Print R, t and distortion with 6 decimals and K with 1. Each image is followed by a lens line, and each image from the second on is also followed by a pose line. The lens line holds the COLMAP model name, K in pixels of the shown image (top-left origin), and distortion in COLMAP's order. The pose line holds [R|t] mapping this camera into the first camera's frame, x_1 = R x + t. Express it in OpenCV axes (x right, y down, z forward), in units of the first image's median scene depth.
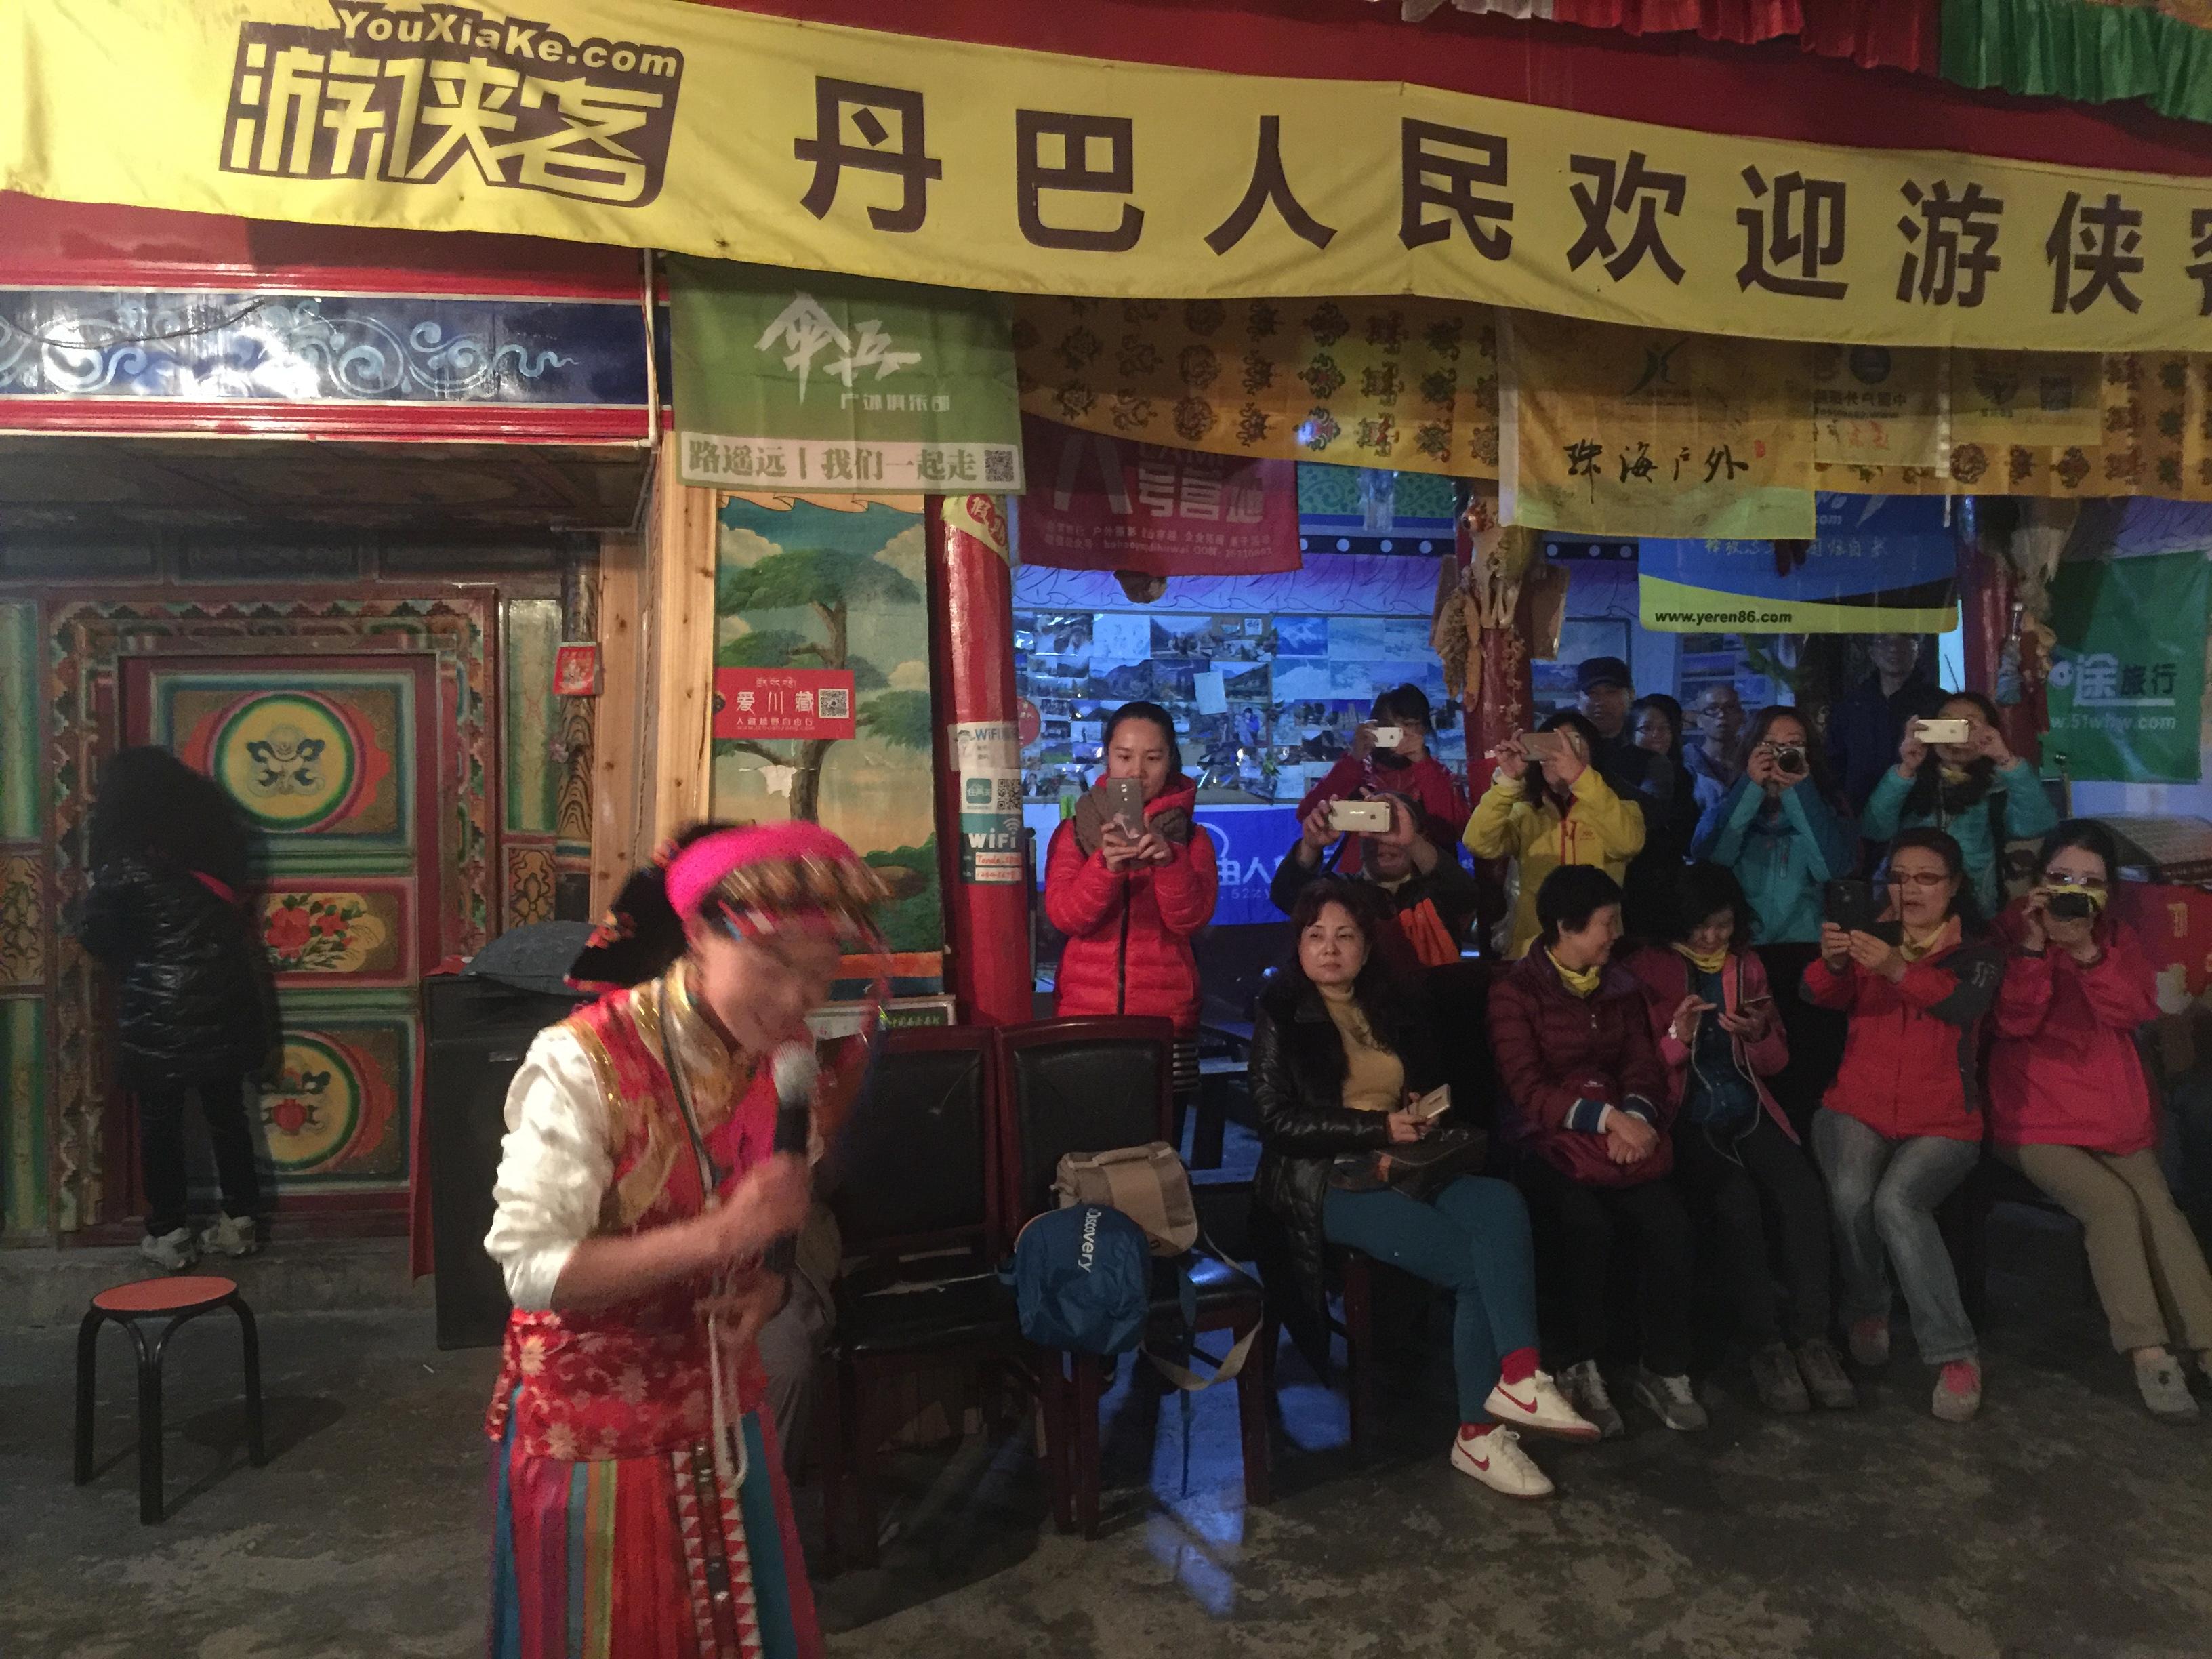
lens RADIAL K [[1890.6, 0, 1110.8], [0, 1890.6, 819.1], [0, 0, 1]] dist [0.086623, -0.138203]
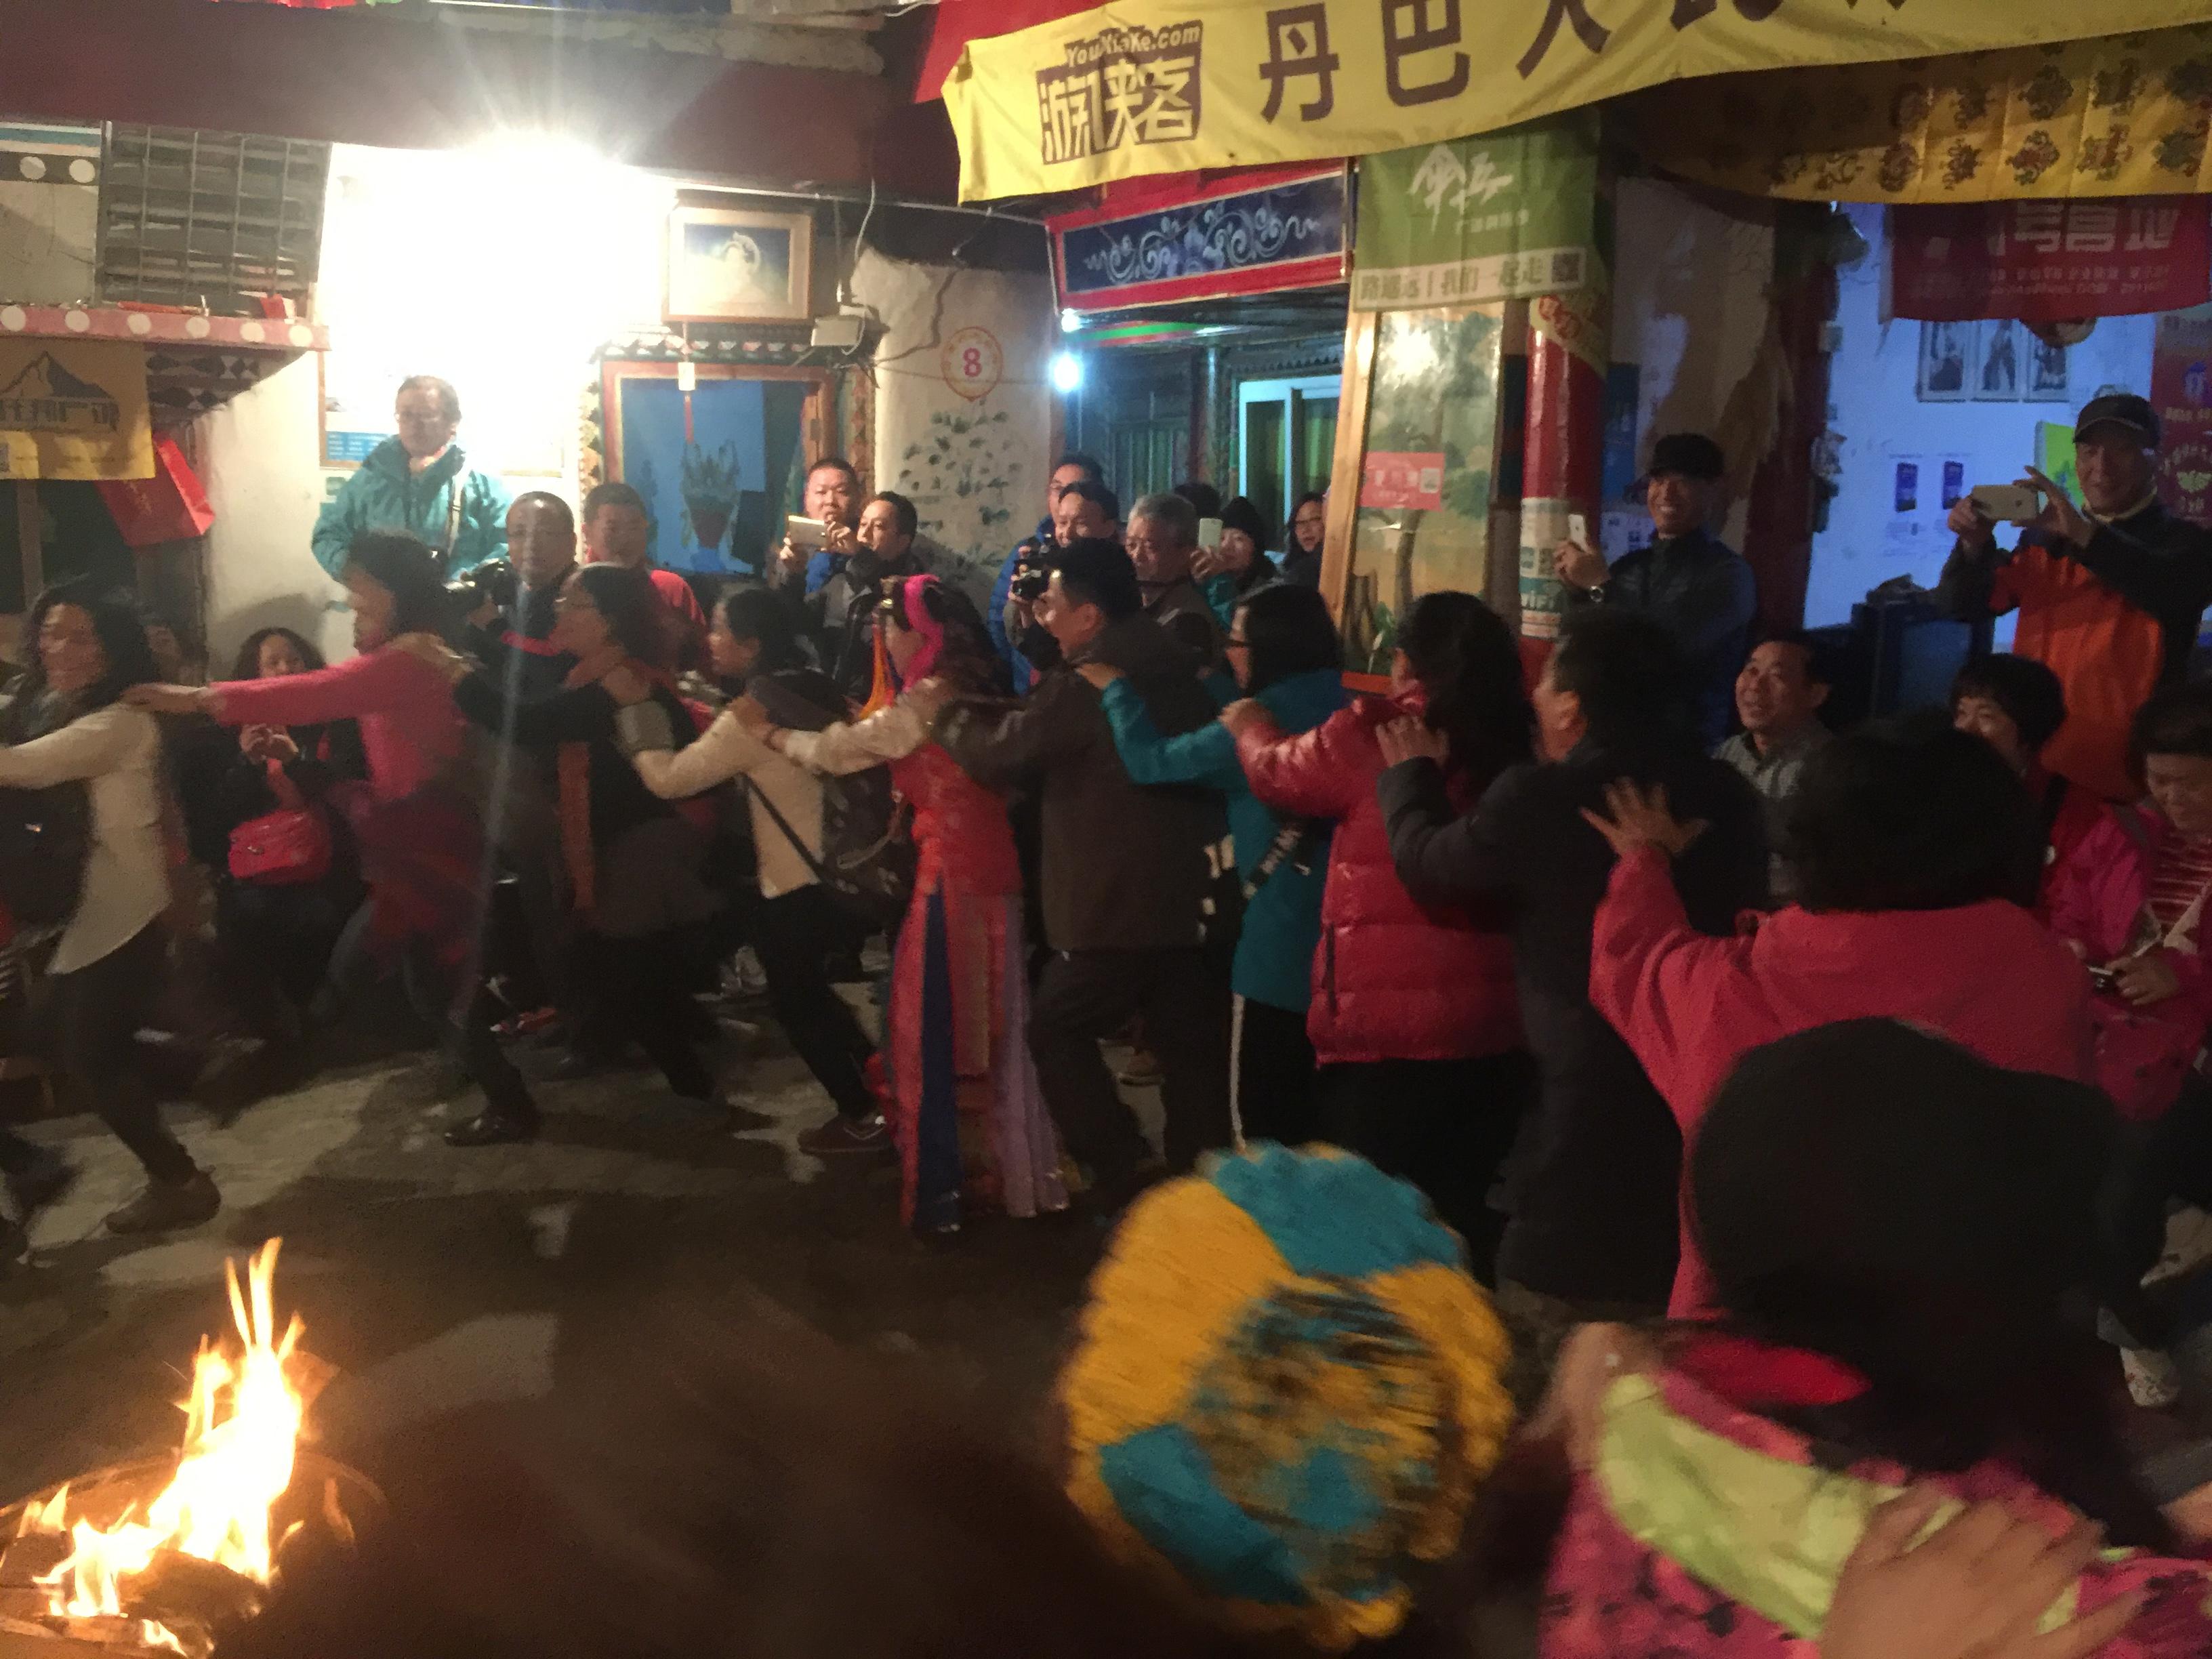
lens RADIAL K [[1890.6, 0, 1110.8], [0, 1890.6, 819.1], [0, 0, 1]] dist [0.086623, -0.138203]
pose [[0.369892, 0.191106, -0.909208, 0.950282], [-0.030705, 0.980596, 0.193620, -0.077219], [0.928567, -0.043701, 0.368582, 0.322231]]
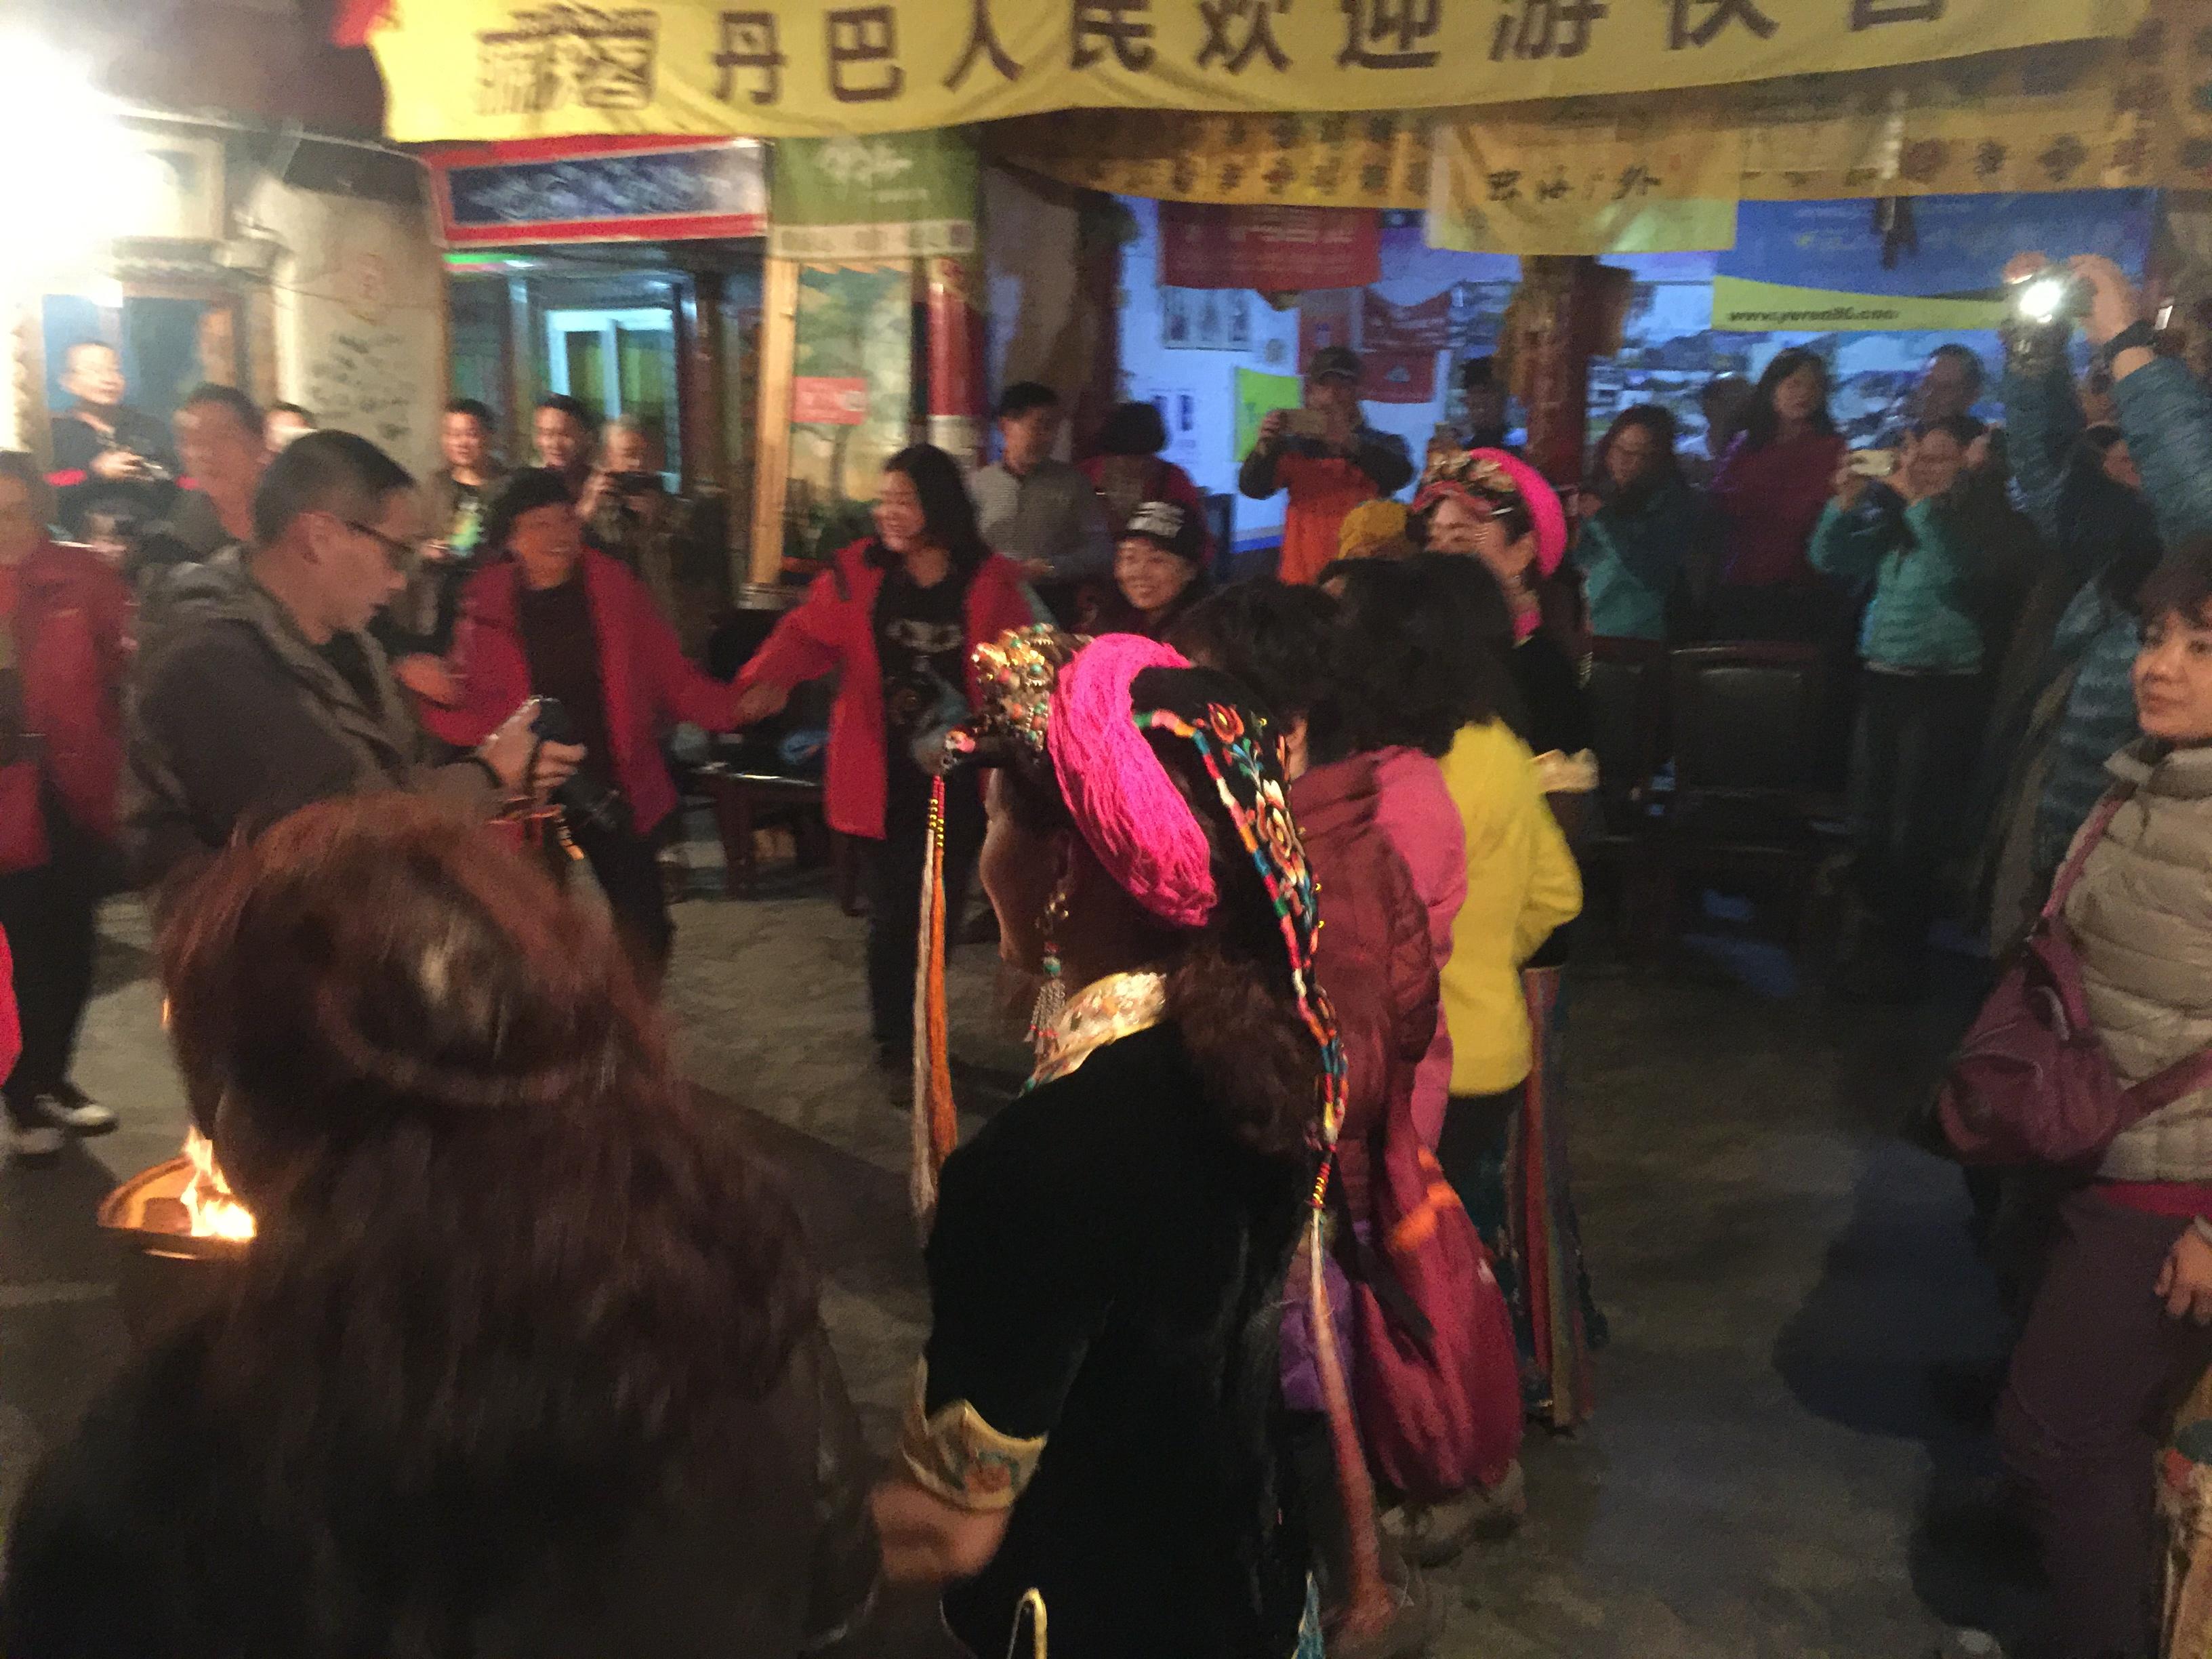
lens RADIAL K [[1849.8, 0, 1106.0], [0, 1849.8, 829.5], [0, 0, 1]] dist [0.083982, -0.135011]
pose [[0.732330, 0.177881, -0.657306, 1.067131], [-0.040054, 0.974860, 0.219191, -0.060226], [0.679771, -0.134192, 0.721043, -0.019349]]
